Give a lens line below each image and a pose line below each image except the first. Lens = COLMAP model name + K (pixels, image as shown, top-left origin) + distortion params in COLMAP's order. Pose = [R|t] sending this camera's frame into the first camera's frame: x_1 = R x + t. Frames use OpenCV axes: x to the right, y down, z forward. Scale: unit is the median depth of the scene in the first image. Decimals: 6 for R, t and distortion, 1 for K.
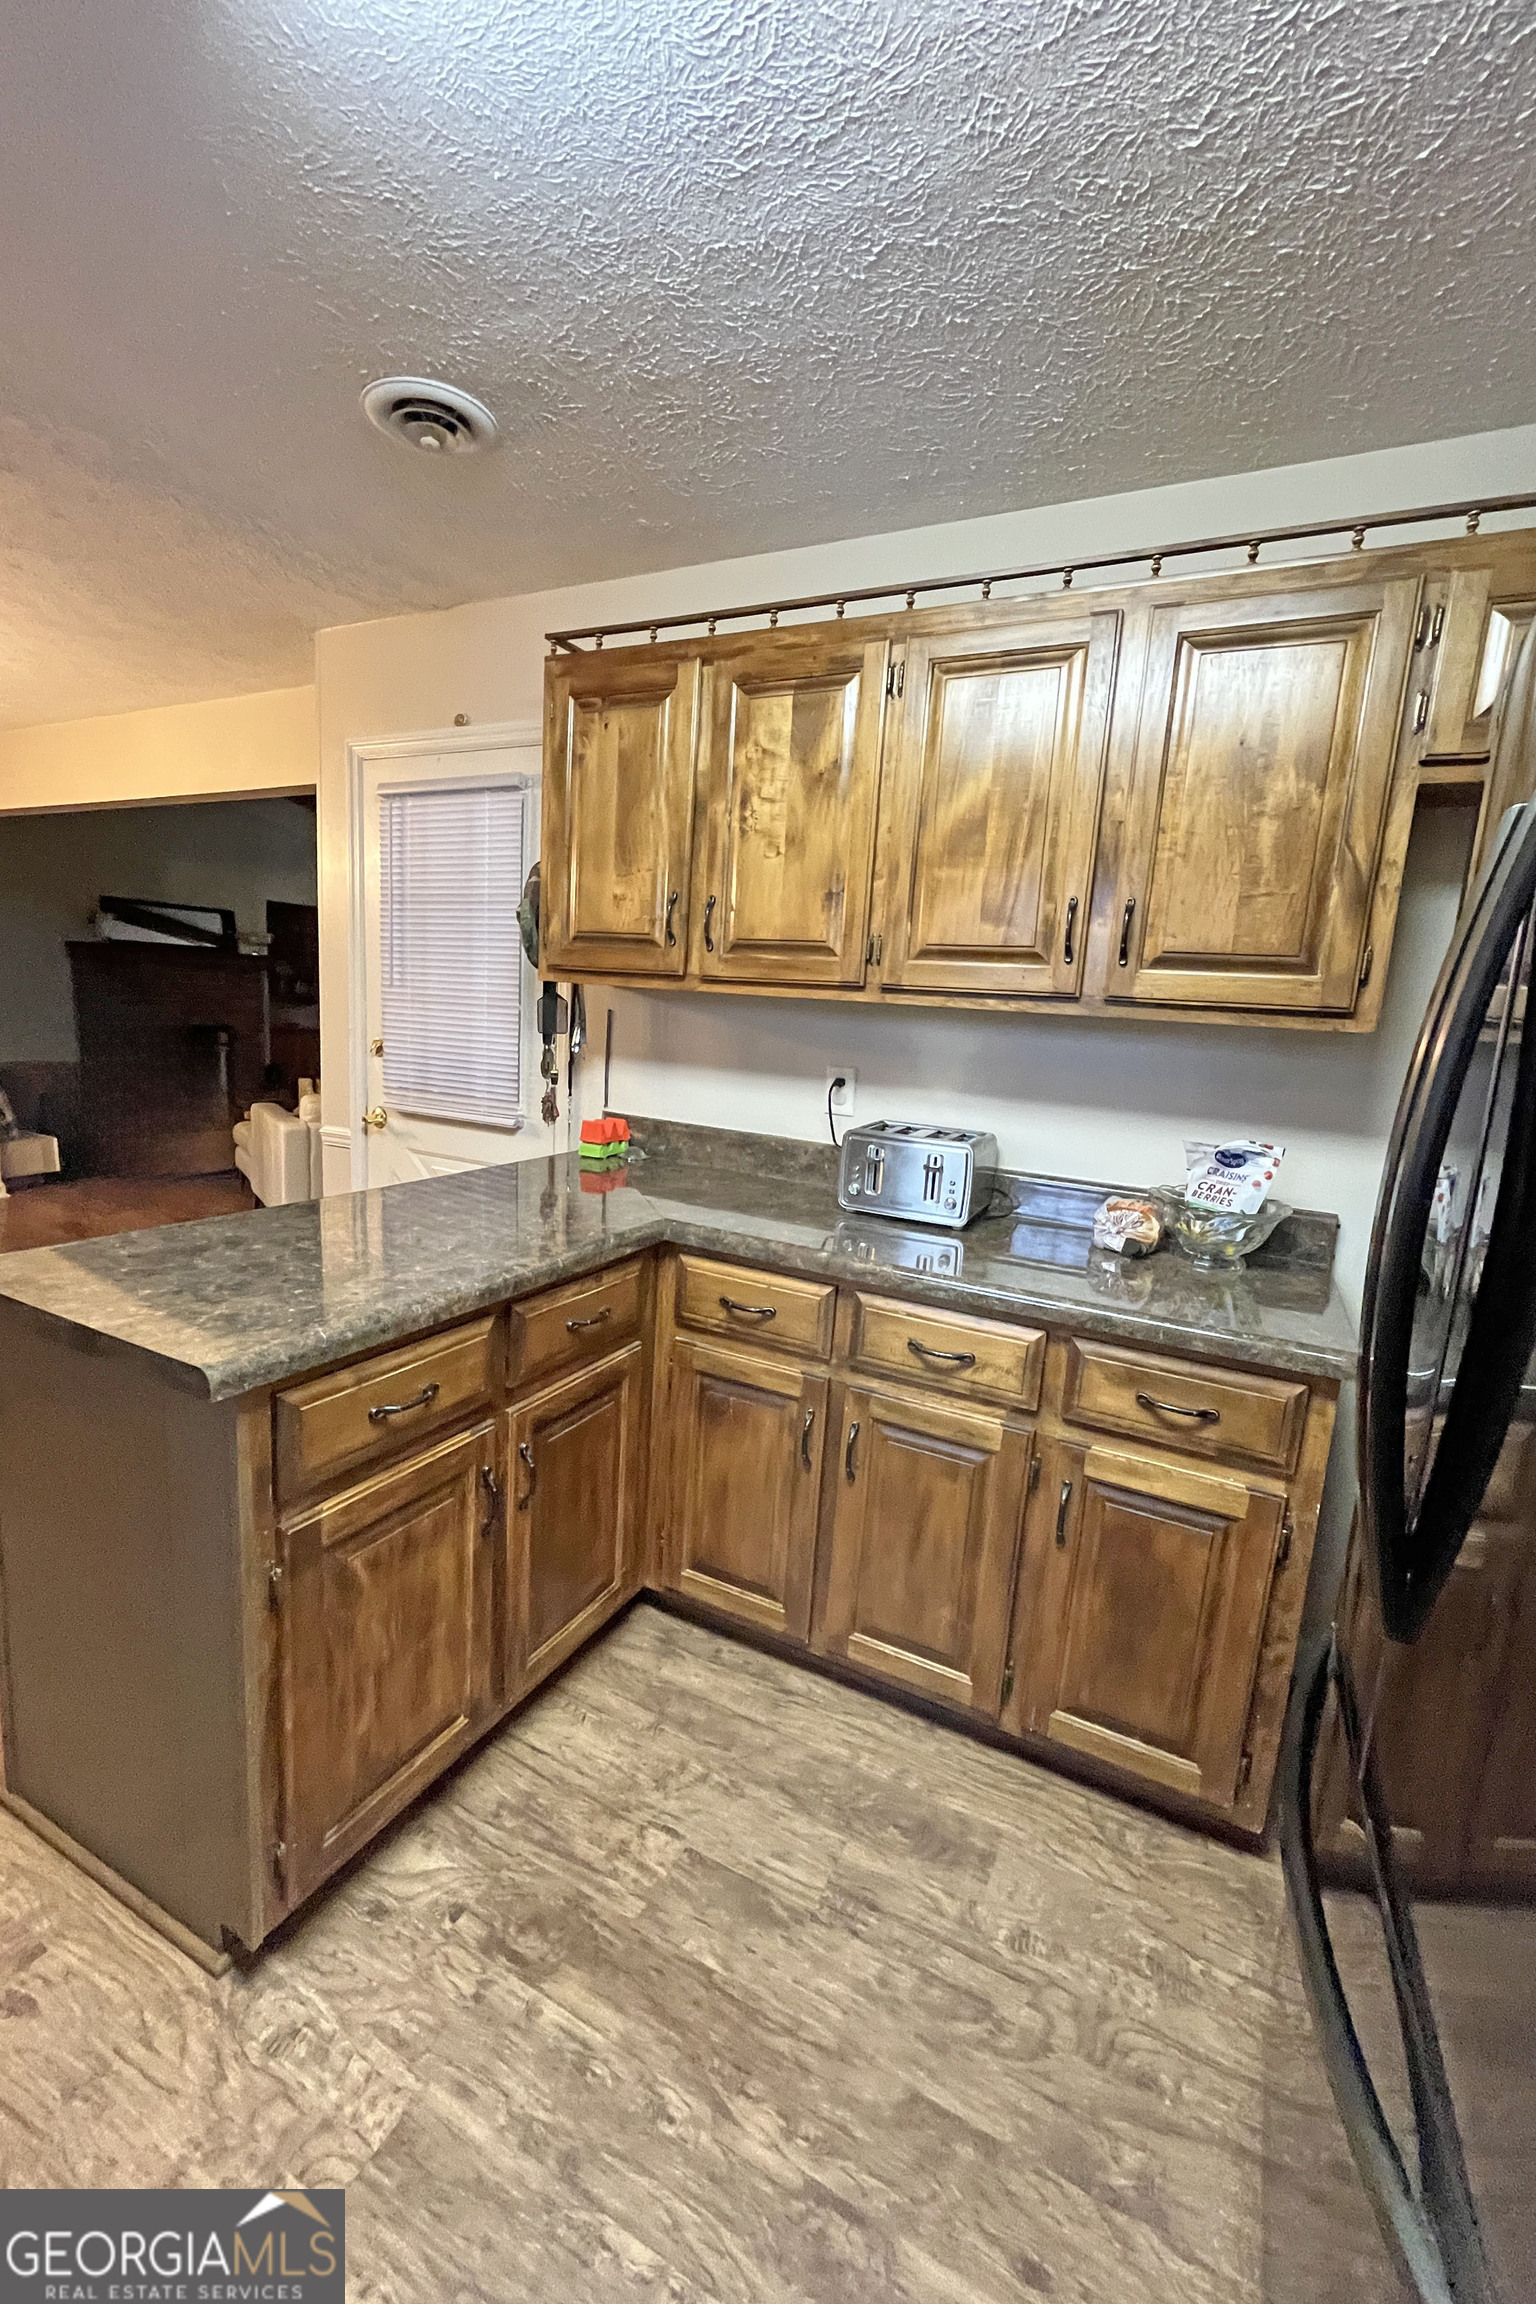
lens RADIAL K [[993.0, 0, 768.0], [0, 993.0, 1152.0], [0, 0, 1]] dist [0.000599, 0.000162]
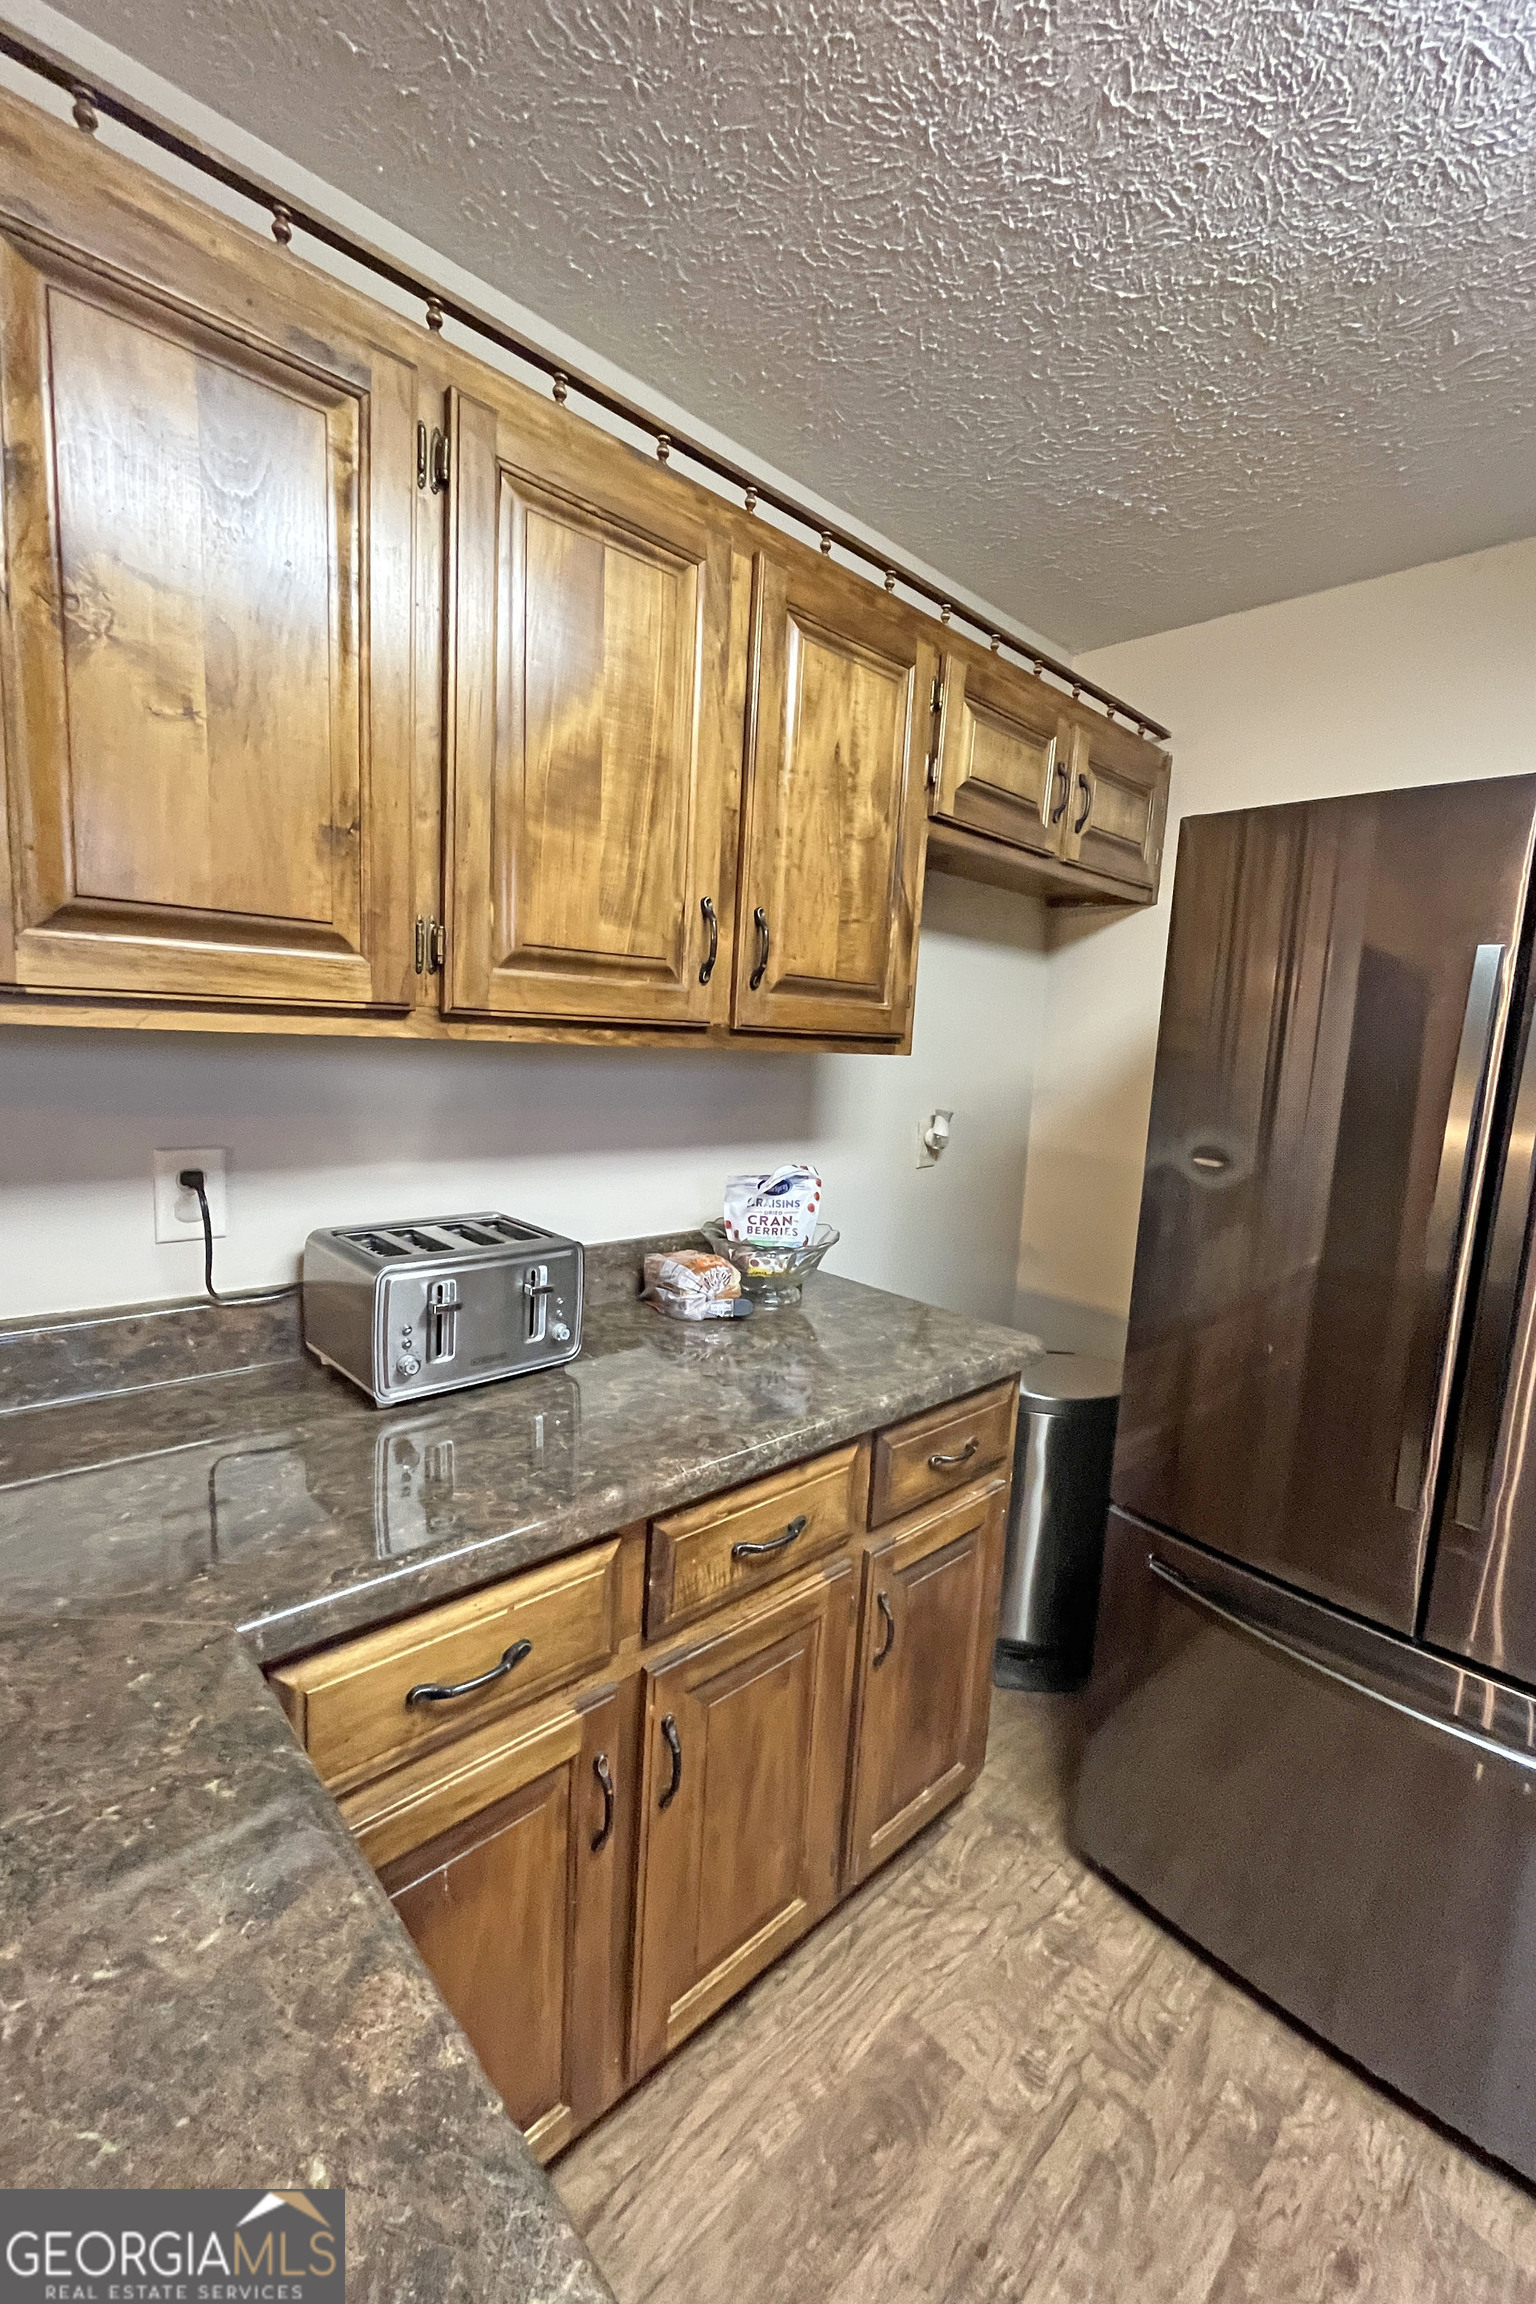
lens RADIAL K [[948.9, 0, 850.3], [0, 948.9, 1147.6], [0, 0, 1]] dist [-0.001501, -0.000260]
pose [[0.273741, -0.162529, 0.947972, -0.392813], [0.103103, 0.984898, 0.139087, -0.156420], [-0.956261, 0.059665, 0.286364, 0.691729]]
